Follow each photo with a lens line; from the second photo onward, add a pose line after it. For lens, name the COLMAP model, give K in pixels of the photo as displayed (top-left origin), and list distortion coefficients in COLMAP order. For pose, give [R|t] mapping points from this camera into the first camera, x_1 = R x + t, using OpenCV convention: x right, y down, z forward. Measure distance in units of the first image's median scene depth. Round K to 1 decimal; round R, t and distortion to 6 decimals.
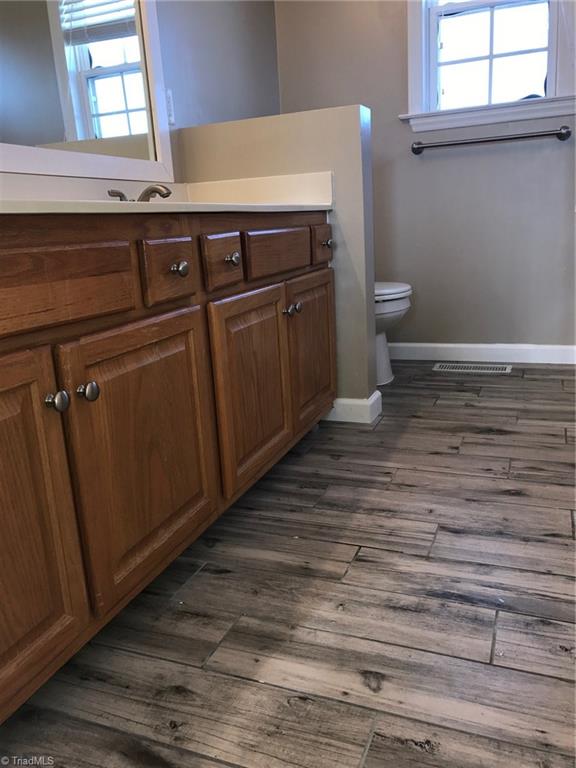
lens RADIAL K [[627.3, 0, 288.0], [0, 627.3, 384.0], [0, 0, 1]] dist [0.001276, -0.000042]
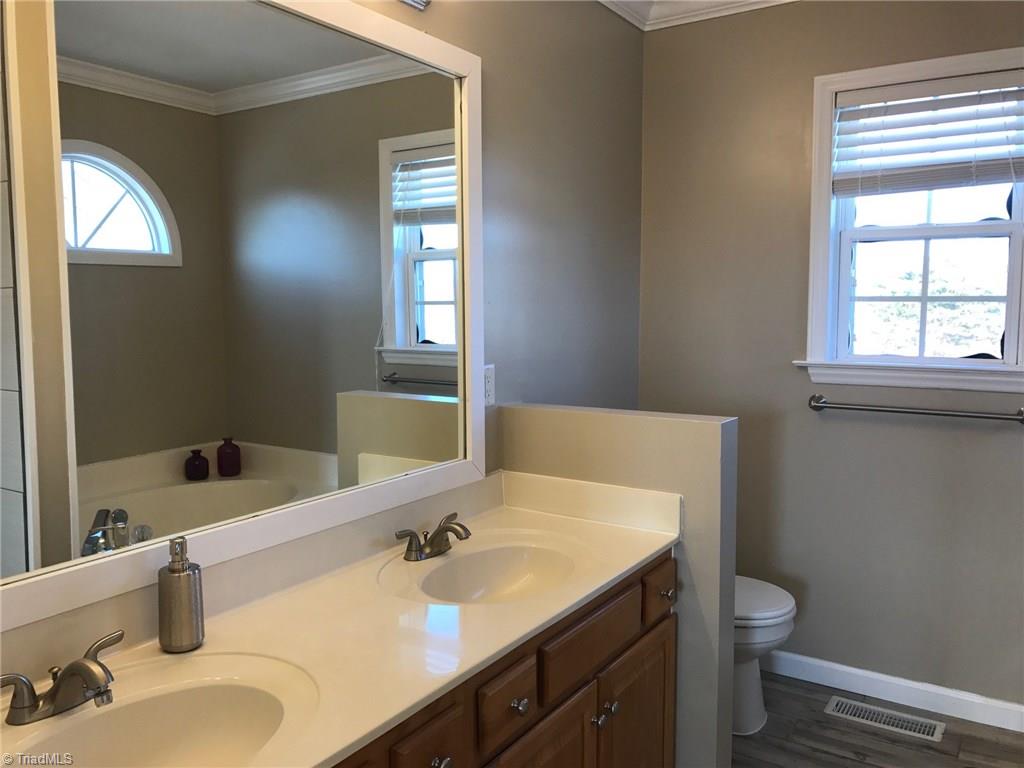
lens RADIAL K [[836.3, 0, 505.5], [0, 836.3, 378.9], [0, 0, 1]] dist [0.001276, -0.000042]
pose [[0.977955, 0.074347, -0.195134, 0.034771], [-0.103863, 0.983866, -0.145672, -0.222248], [0.181155, 0.162728, 0.969898, -0.046161]]
